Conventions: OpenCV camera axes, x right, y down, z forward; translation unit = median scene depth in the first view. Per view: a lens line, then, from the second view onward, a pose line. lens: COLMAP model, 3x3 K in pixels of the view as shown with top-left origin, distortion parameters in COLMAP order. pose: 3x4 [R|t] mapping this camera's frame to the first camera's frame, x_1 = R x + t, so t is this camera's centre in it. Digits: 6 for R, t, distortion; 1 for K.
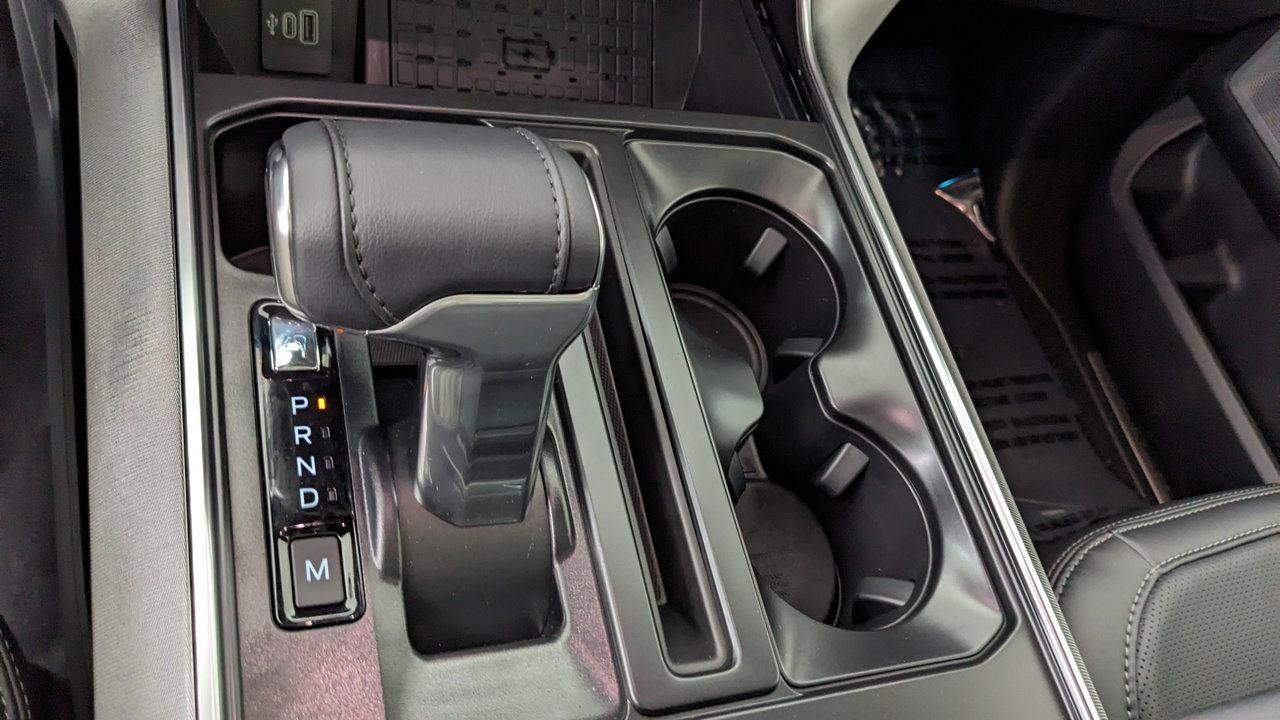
lens RADIAL K [[965.5, 0, 640.0], [0, 965.5, 360.0], [0, 0, 1]] dist [0.009794, 0.003480]
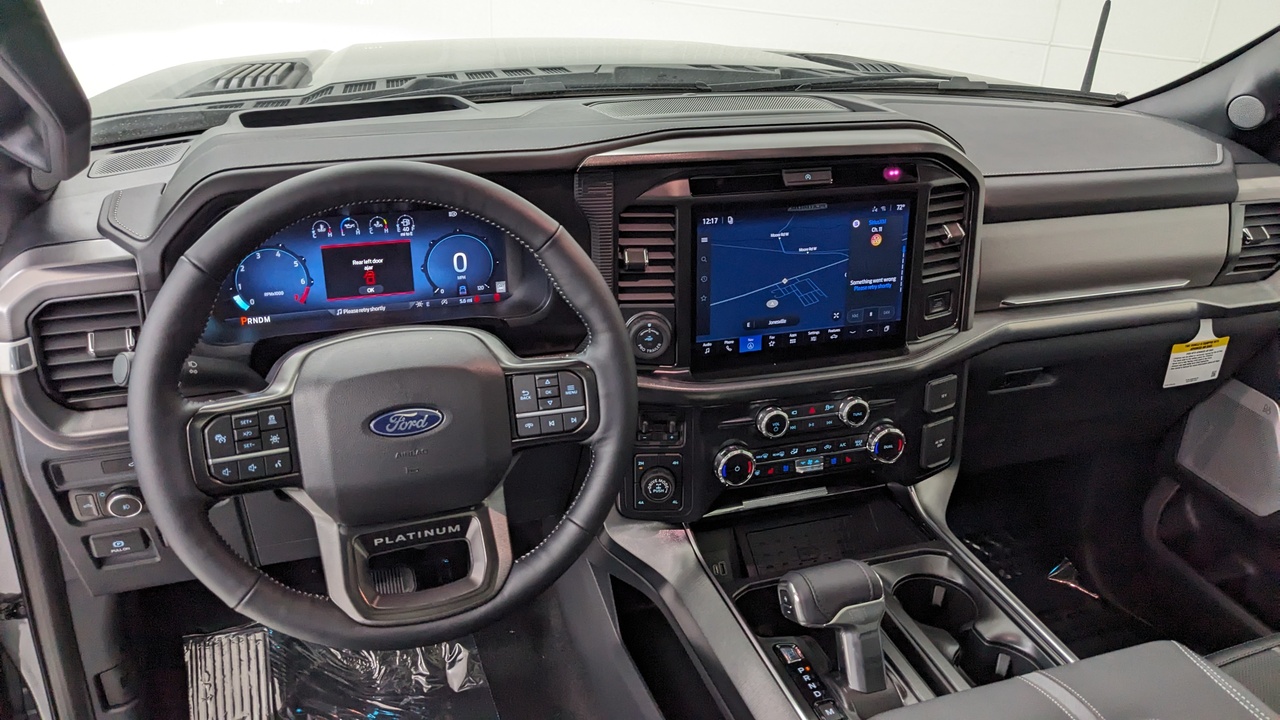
lens RADIAL K [[965.5, 0, 640.0], [0, 965.5, 360.0], [0, 0, 1]] dist [0.009794, 0.003480]
pose [[0.949148, -0.305831, -0.074732, -0.194441], [0.222264, 0.819045, -0.528928, 0.464050], [0.222971, 0.485421, 0.845370, -1.340760]]
